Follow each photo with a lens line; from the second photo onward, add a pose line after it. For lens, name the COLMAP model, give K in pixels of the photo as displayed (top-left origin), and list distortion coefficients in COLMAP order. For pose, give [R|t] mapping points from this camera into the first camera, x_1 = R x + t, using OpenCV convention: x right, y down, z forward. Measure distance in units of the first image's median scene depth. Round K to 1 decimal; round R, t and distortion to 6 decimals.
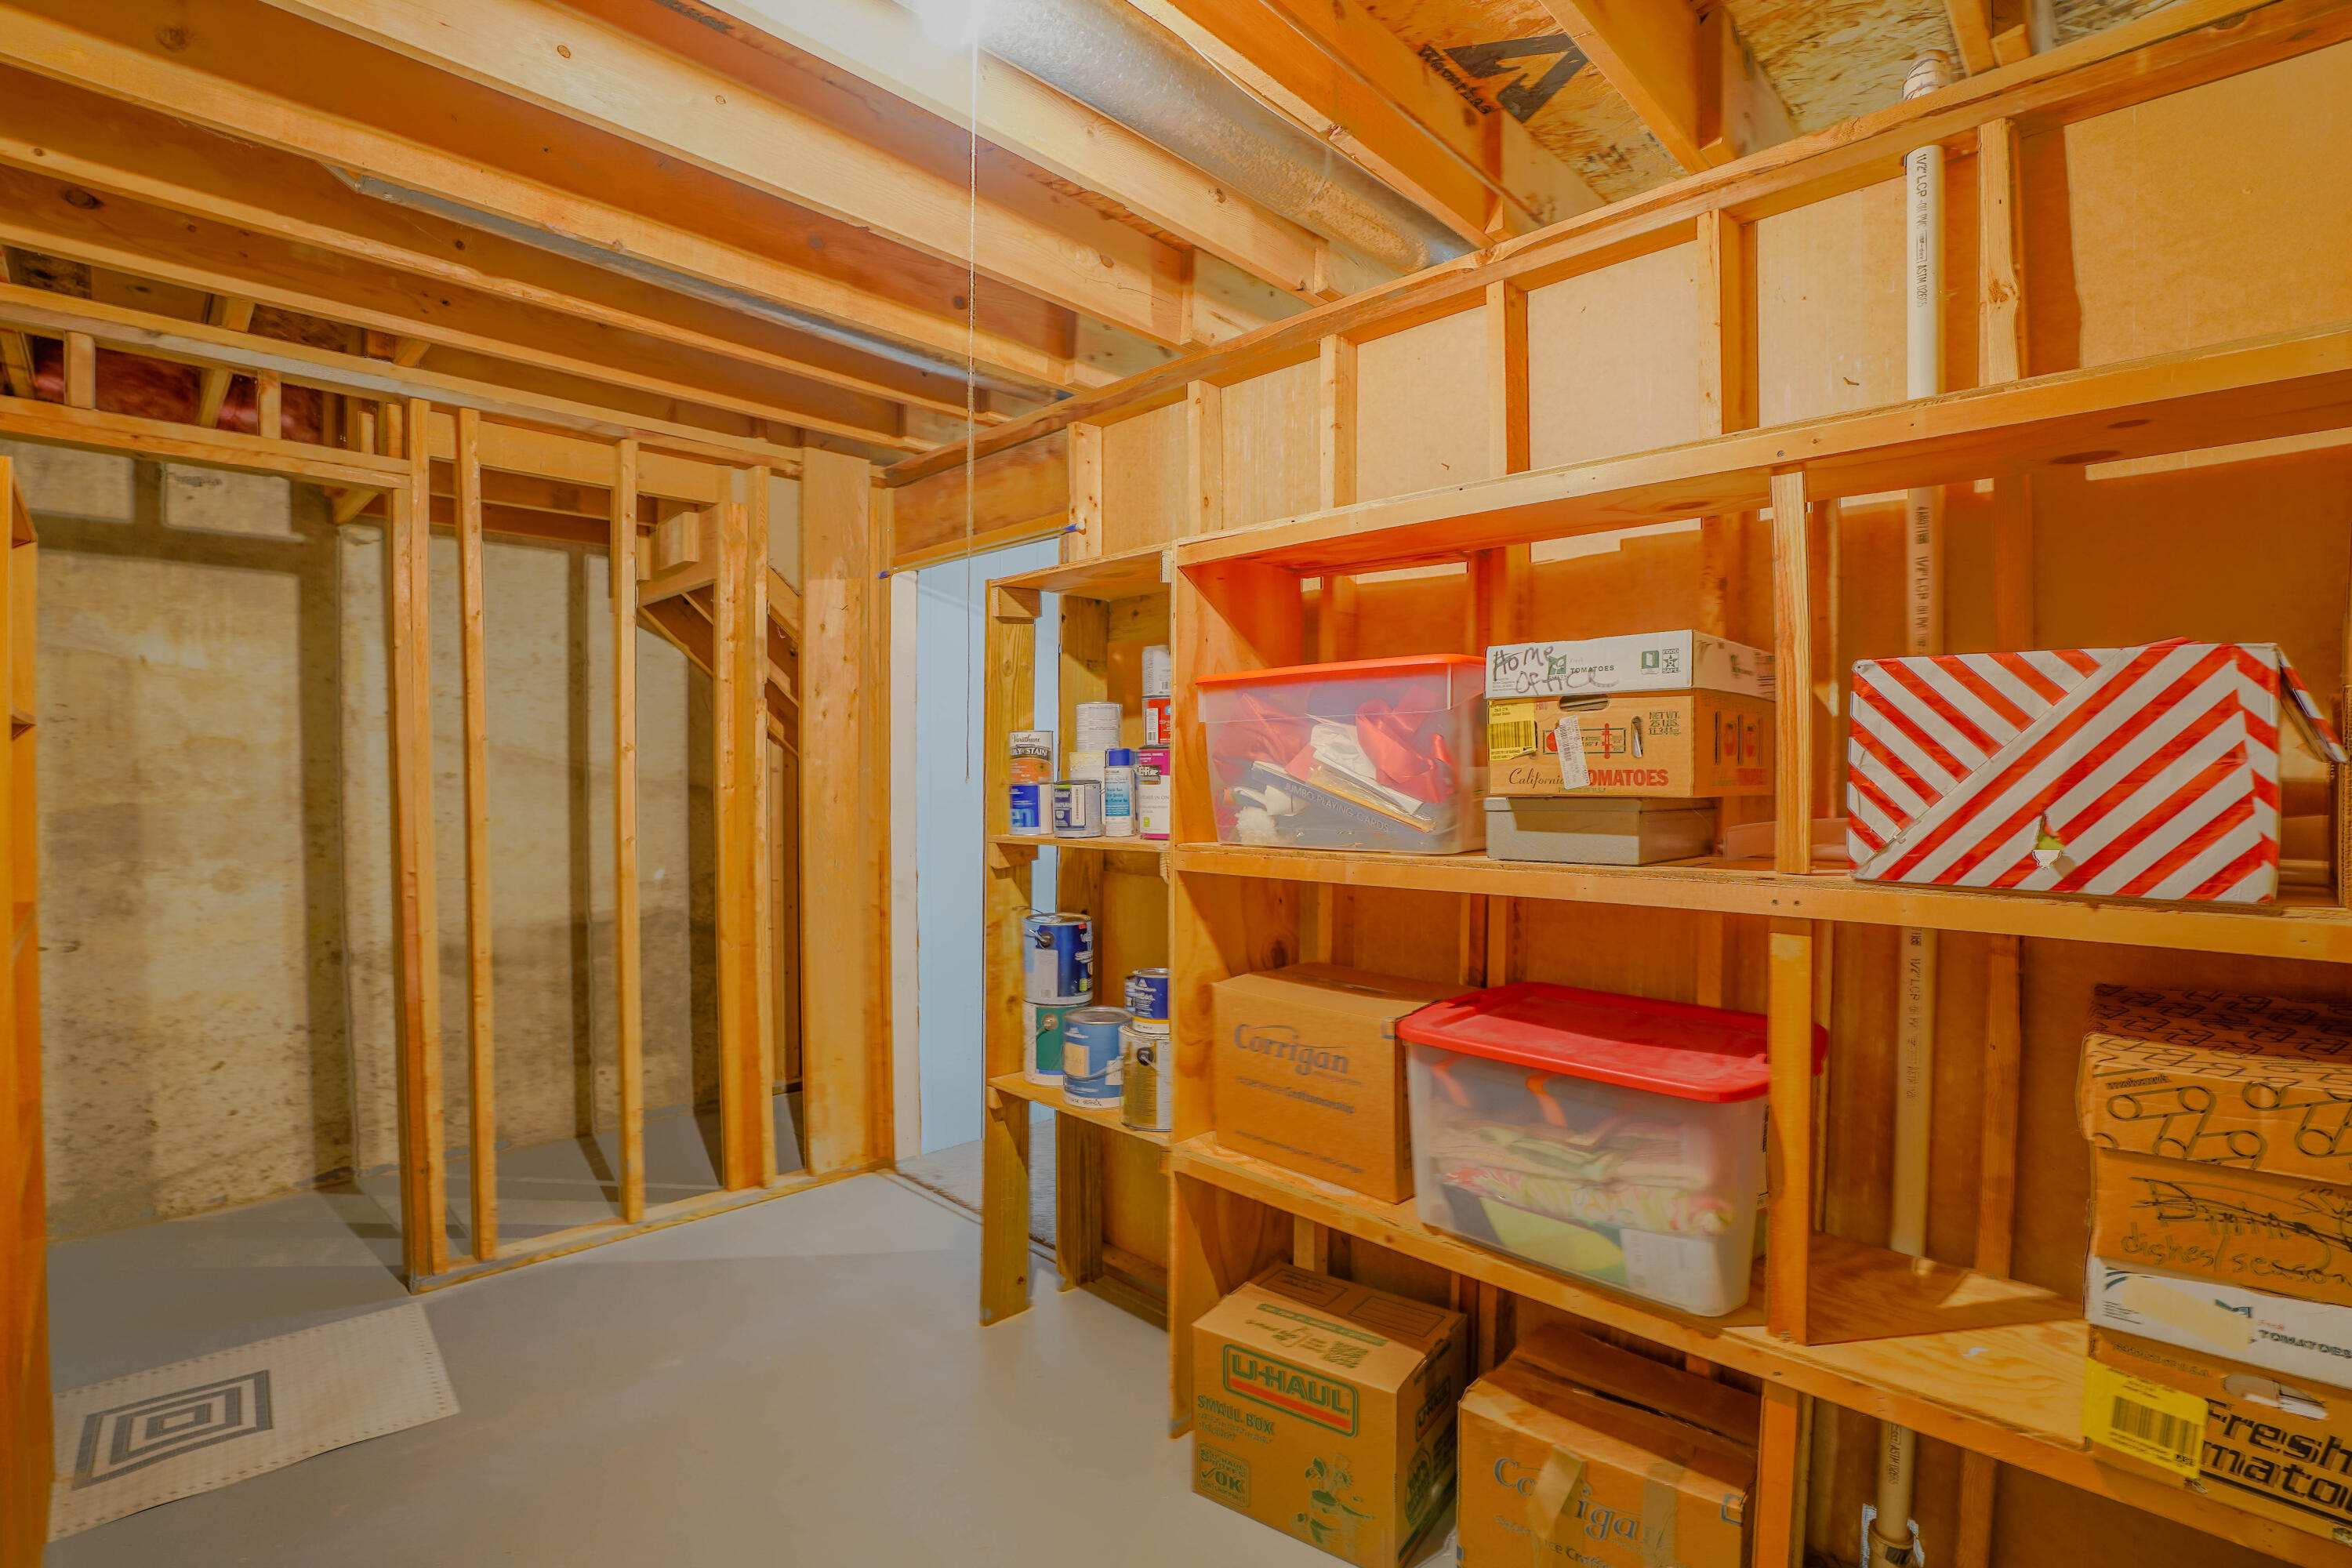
lens RADIAL K [[1093.7, 0, 1176.2], [0, 1093.7, 786.9], [0, 0, 1]] dist [-0.090523, 0.038173]
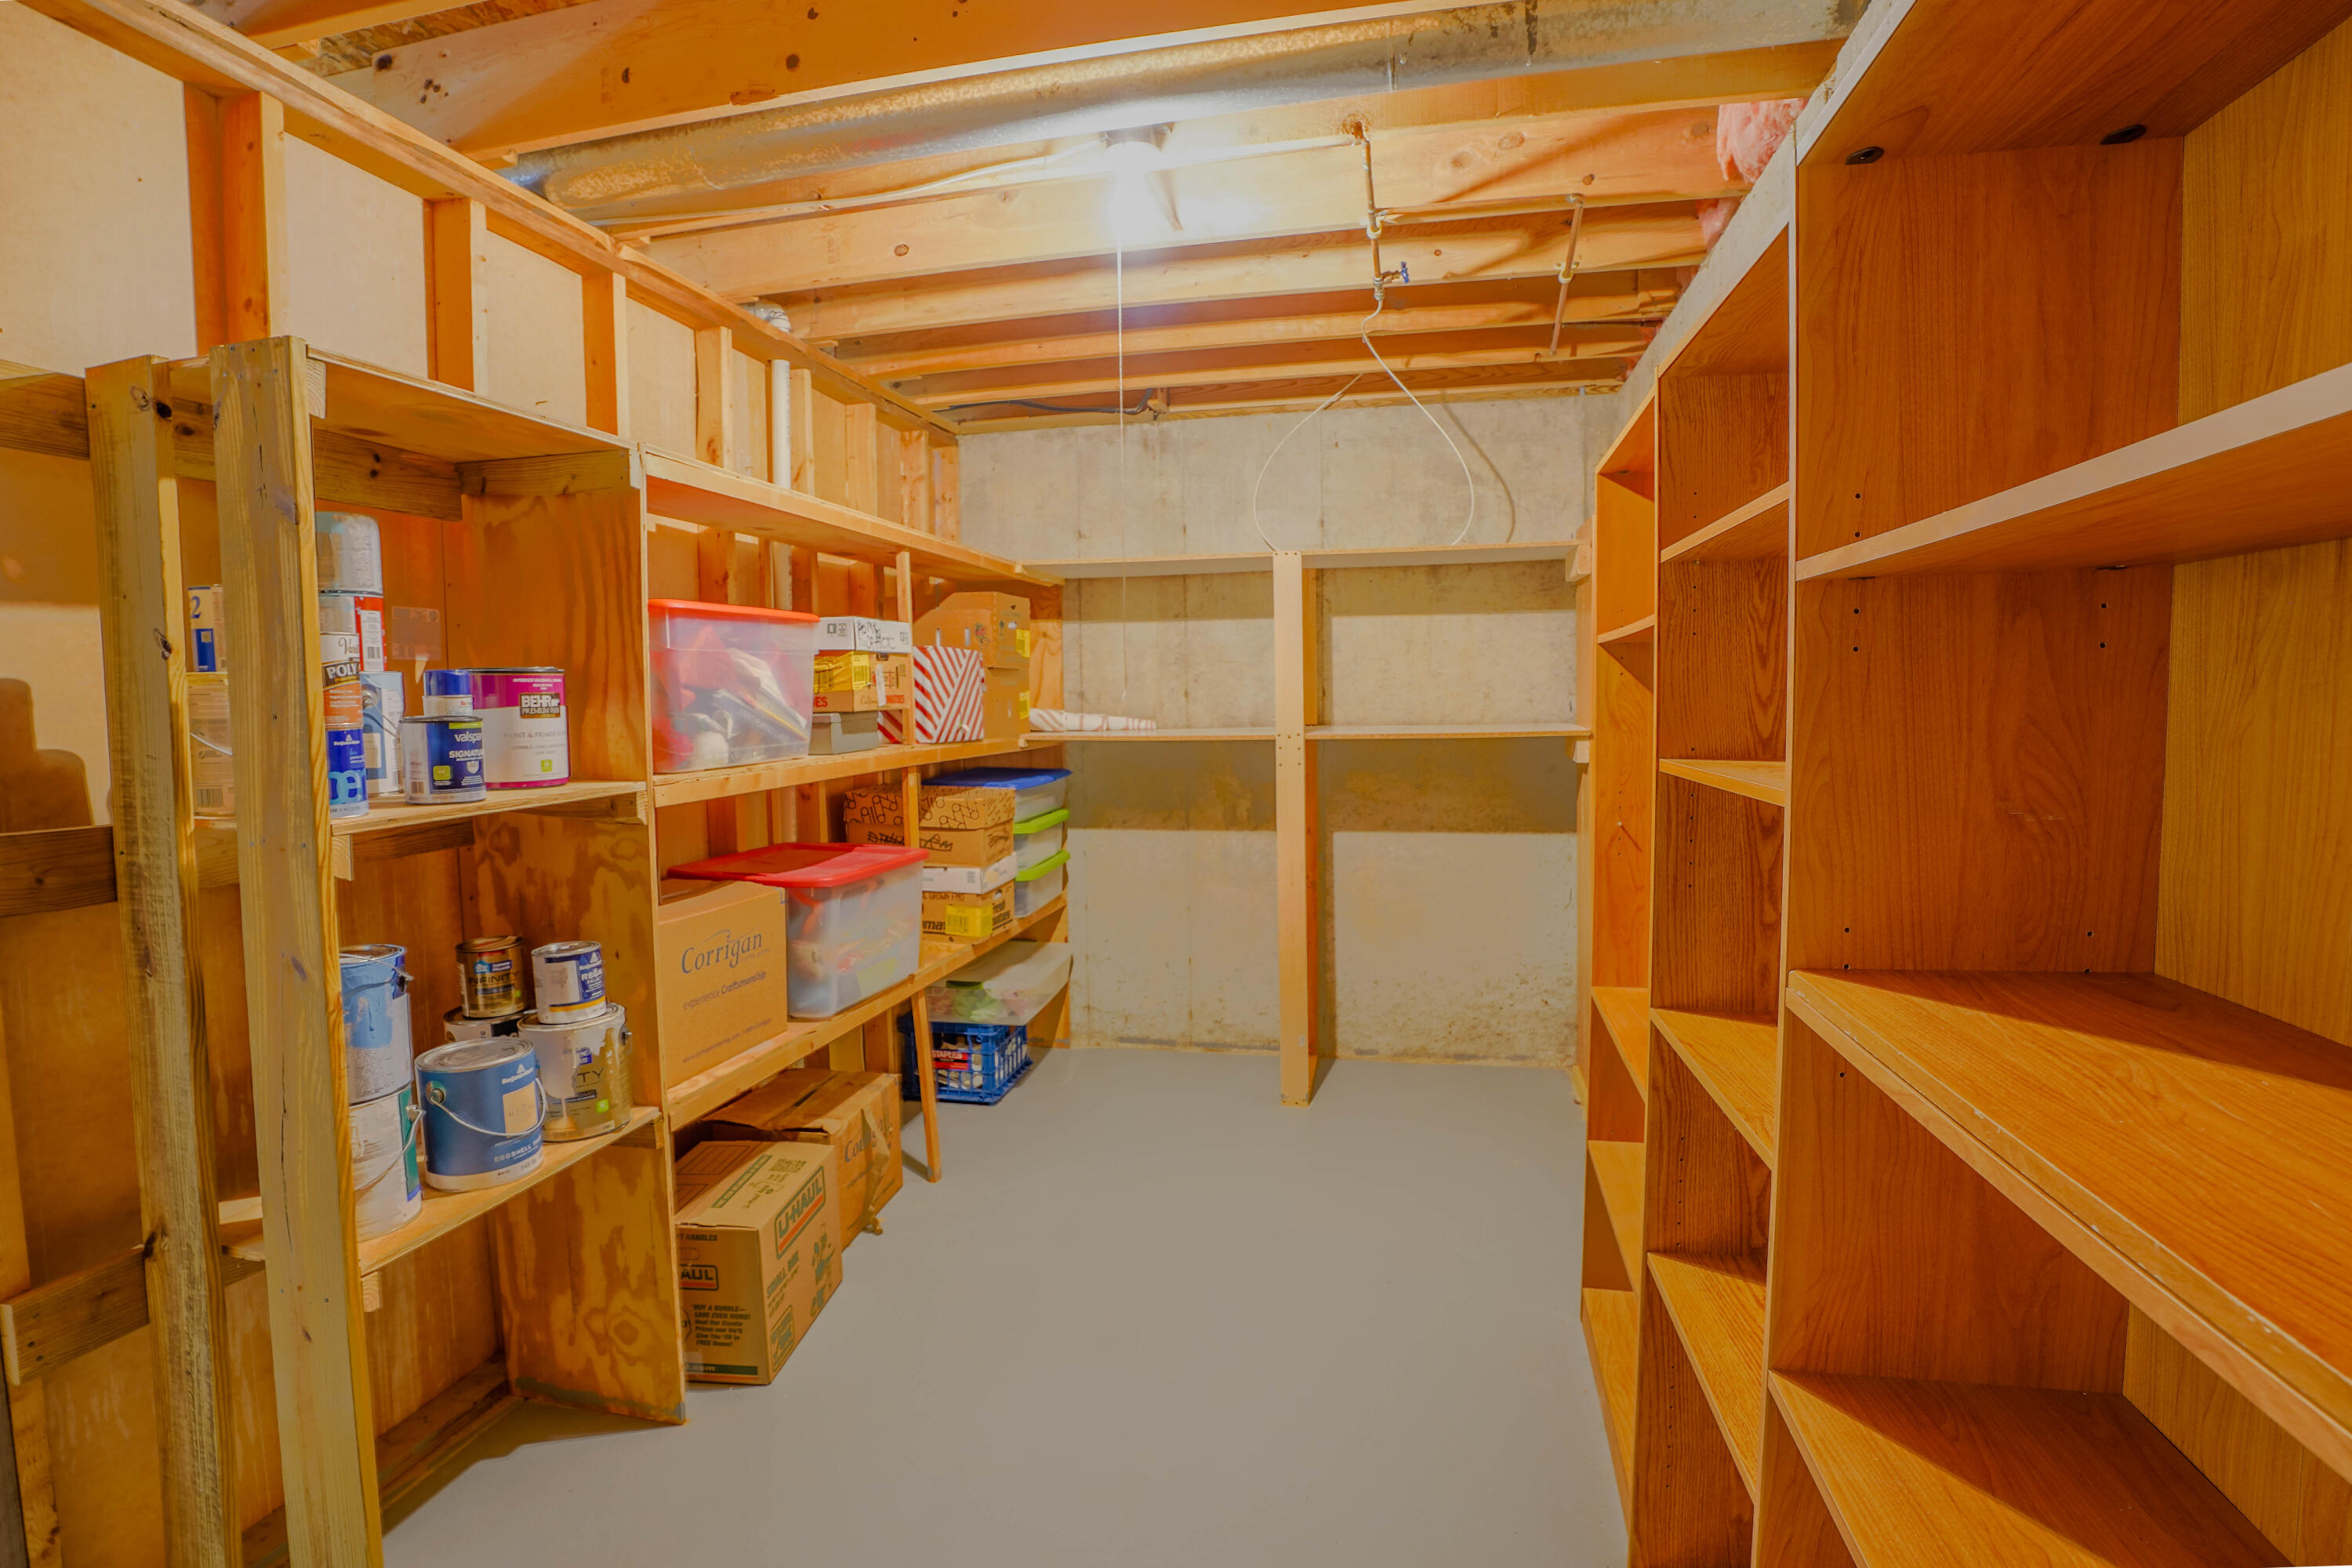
lens RADIAL K [[1093.7, 0, 1176.2], [0, 1093.7, 786.9], [0, 0, 1]] dist [-0.090523, 0.038173]
pose [[-0.522730, -0.060197, 0.850370, -1.166507], [0.032569, 0.995365, 0.090482, -0.009846], [-0.851876, 0.074994, -0.518347, 1.279653]]
